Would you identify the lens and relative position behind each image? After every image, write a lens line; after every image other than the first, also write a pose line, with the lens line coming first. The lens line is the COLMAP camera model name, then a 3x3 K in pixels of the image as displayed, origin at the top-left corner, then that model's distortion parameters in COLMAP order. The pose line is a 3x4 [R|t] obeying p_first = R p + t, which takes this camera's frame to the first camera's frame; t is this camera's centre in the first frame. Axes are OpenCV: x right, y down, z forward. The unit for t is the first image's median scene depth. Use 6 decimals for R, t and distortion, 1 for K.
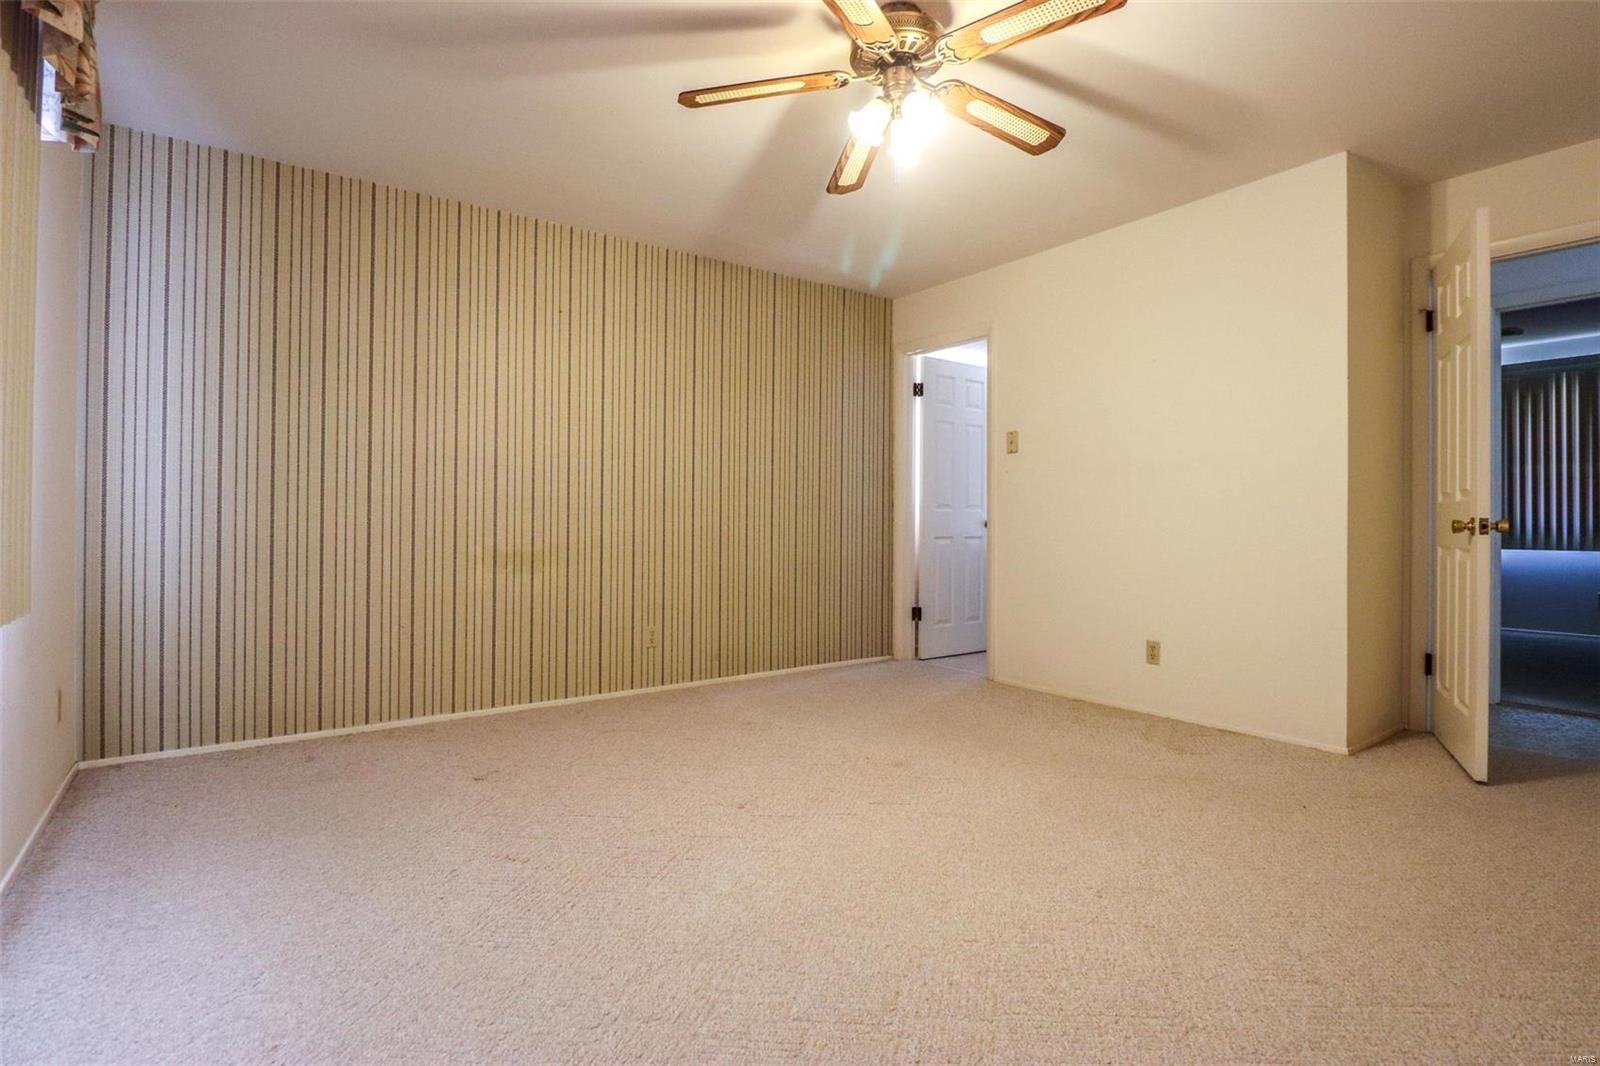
lens RADIAL K [[799.7, 0, 806.9], [0, 799.7, 520.5], [0, 0, 1]] dist [0.001926, -0.013483]
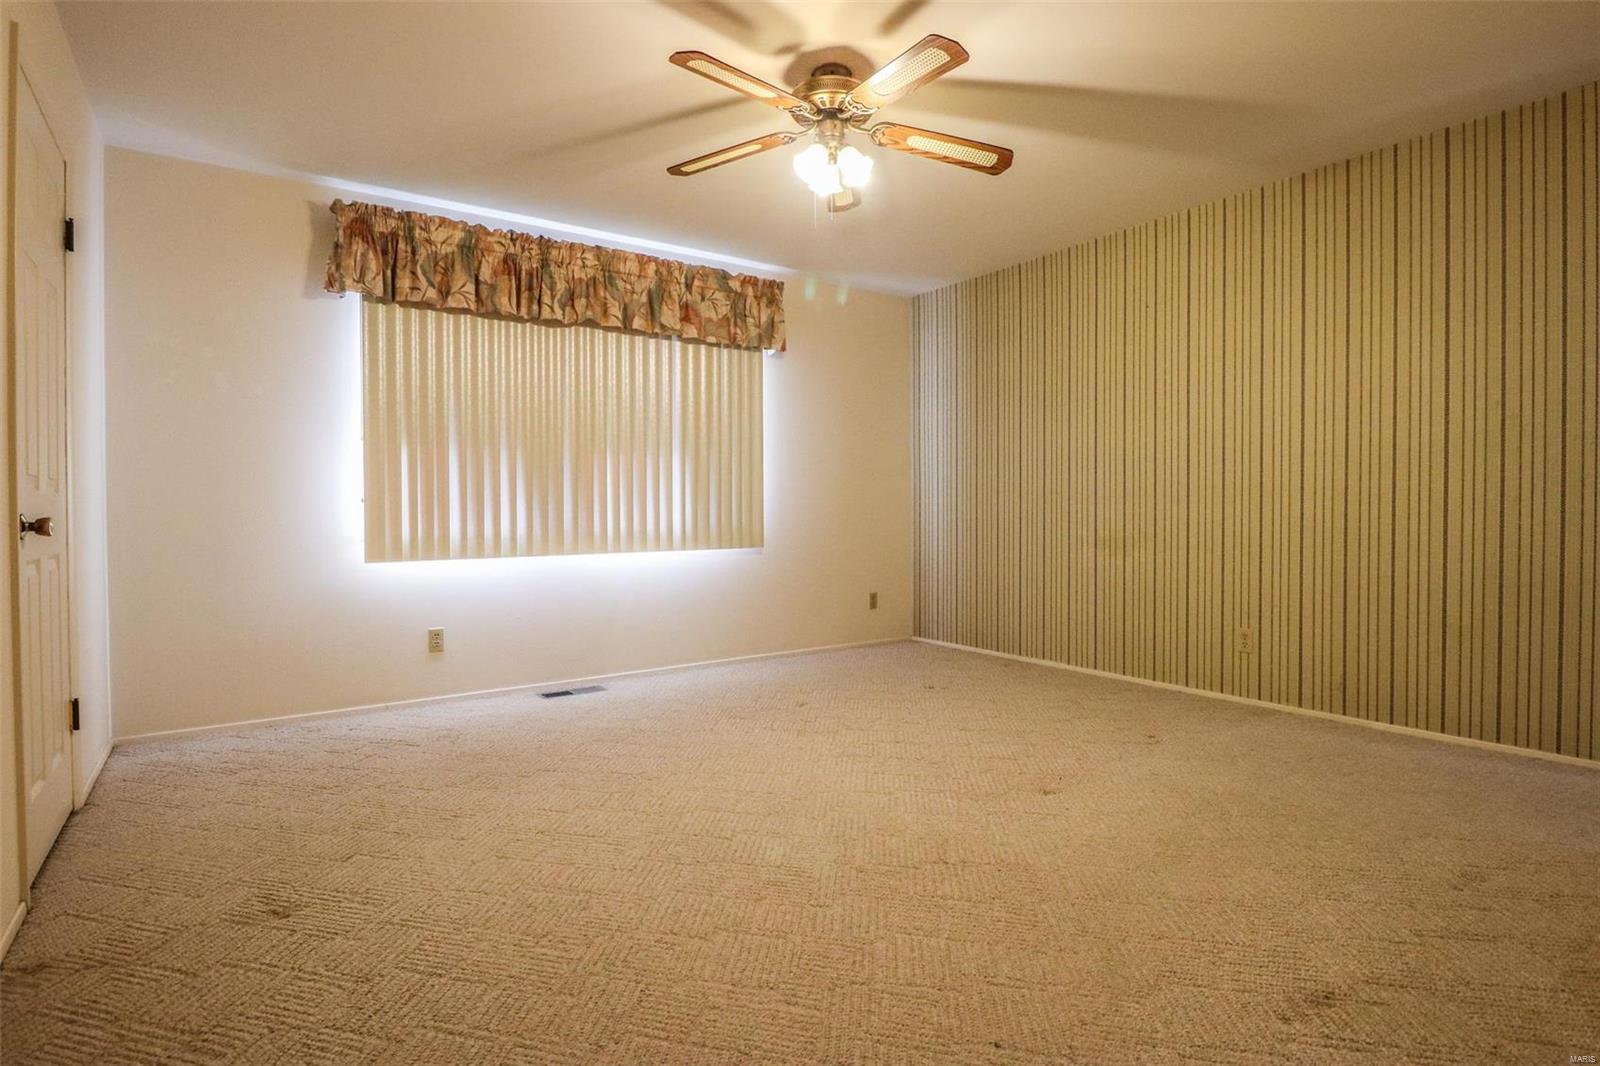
lens RADIAL K [[799.7, 0, 806.9], [0, 799.7, 520.5], [0, 0, 1]] dist [0.001926, -0.013483]
pose [[-0.034350, 0.011039, -0.999349, 0.758690], [0.005602, 0.999925, 0.010853, 0.002183], [0.999394, -0.005225, -0.034410, 0.602318]]
